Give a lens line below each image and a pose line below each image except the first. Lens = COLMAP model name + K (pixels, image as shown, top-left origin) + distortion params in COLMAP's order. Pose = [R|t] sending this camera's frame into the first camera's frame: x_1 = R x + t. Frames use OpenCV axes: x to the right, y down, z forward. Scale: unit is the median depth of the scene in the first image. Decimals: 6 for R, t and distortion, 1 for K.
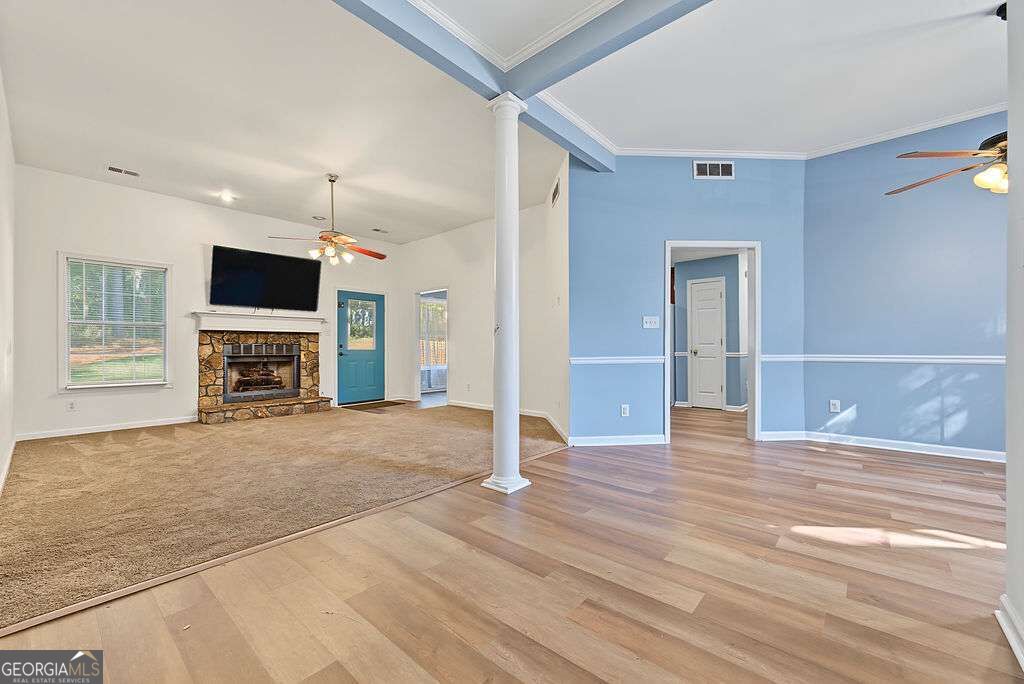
lens RADIAL K [[410.0, 0, 515.0], [0, 410.0, 347.3], [0, 0, 1]] dist [-0.001307, -0.000248]
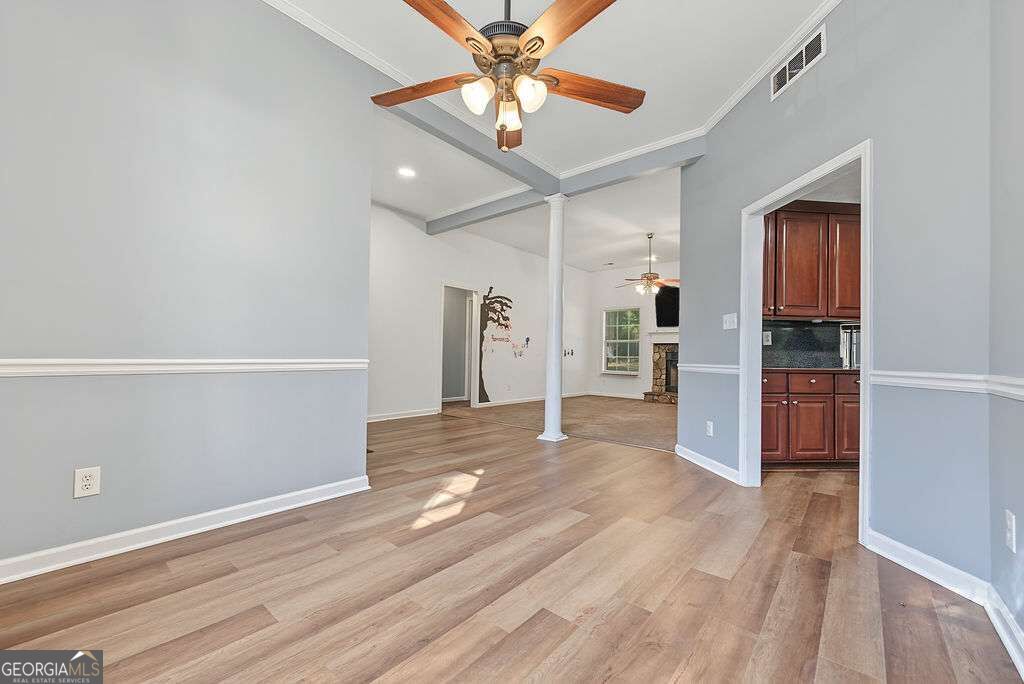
lens RADIAL K [[410.0, 0, 515.0], [0, 410.0, 347.3], [0, 0, 1]] dist [-0.001307, -0.000248]
pose [[0.014904, -0.013655, -0.999796, 0.760228], [-0.016933, 0.999760, -0.013907, 0.004005], [0.999746, 0.017137, 0.014669, 0.402413]]
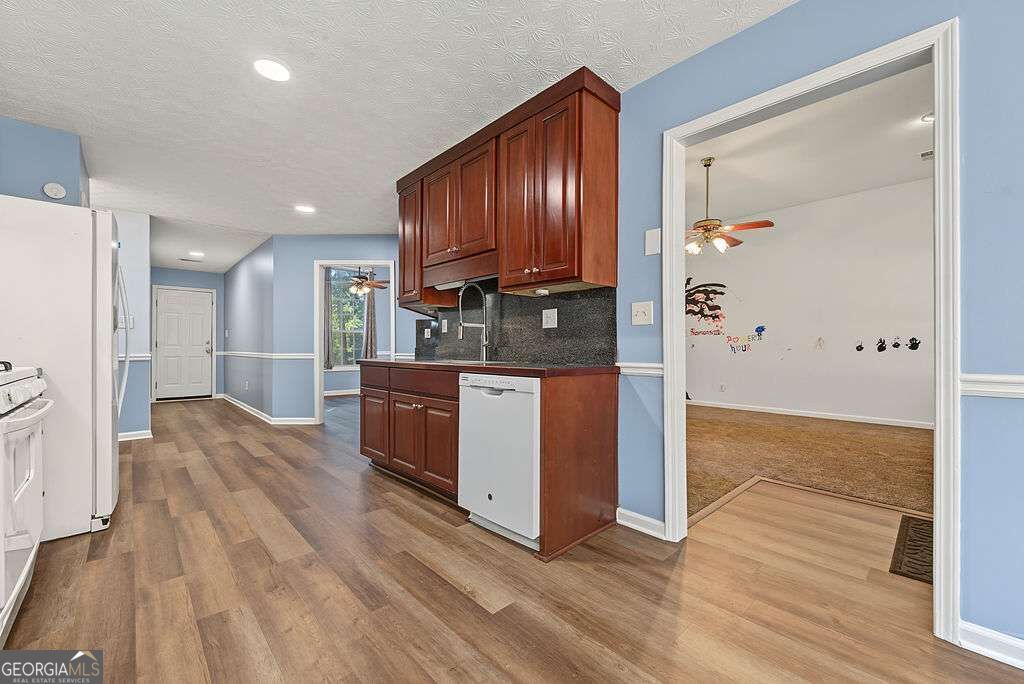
lens RADIAL K [[410.0, 0, 515.0], [0, 410.0, 347.3], [0, 0, 1]] dist [-0.001307, -0.000248]
pose [[-0.994675, 0.004908, 0.102942, -0.085103], [0.004642, 0.999985, -0.002827, 0.004267], [-0.102955, -0.002334, -0.994683, 1.537666]]
